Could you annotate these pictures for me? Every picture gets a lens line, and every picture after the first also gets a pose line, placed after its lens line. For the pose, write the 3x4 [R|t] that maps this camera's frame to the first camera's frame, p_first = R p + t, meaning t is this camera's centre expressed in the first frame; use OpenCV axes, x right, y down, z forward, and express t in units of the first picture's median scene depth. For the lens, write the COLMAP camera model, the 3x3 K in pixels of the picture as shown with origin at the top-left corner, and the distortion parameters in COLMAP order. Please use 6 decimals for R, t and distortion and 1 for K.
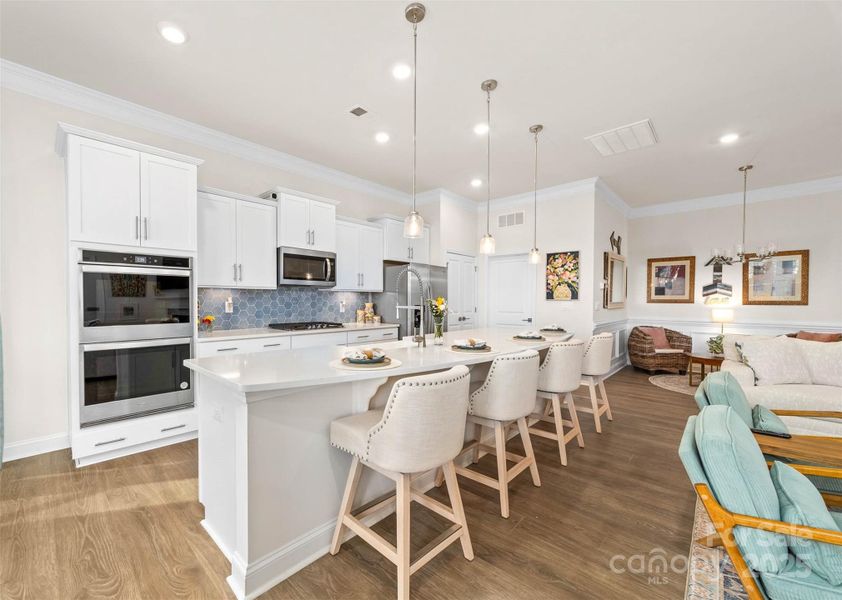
lens RADIAL K [[346.4, 0, 390.1], [0, 346.4, 304.7], [0, 0, 1]] dist [-0.003568, 0.000007]
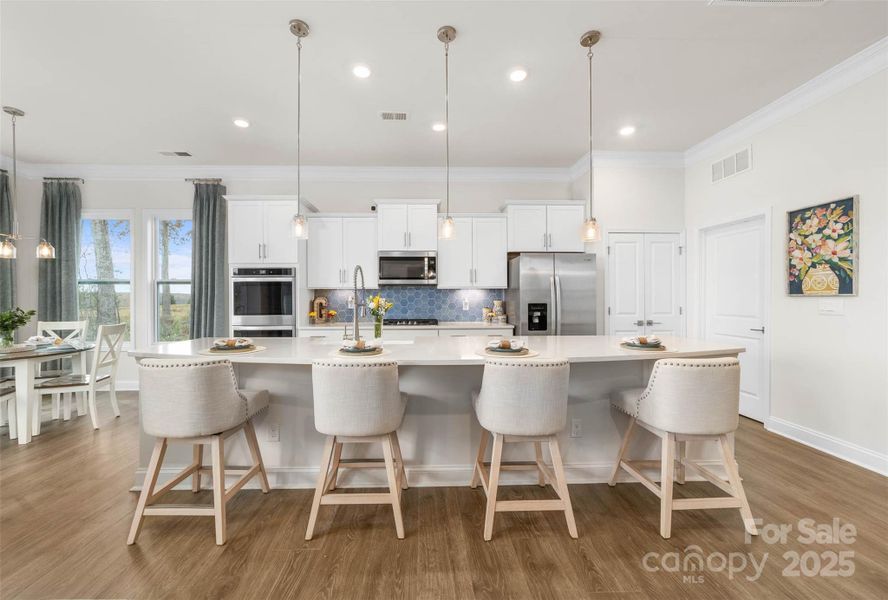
lens RADIAL K [[351.5, 0, 433.9], [0, 351.5, 298.7], [0, 0, 1]] dist [-0.009112, -0.001571]
pose [[0.717572, -0.004224, -0.696471, 0.443563], [-0.004063, 0.999939, -0.010250, -0.000332], [0.696472, 0.010185, 0.717511, 0.210318]]
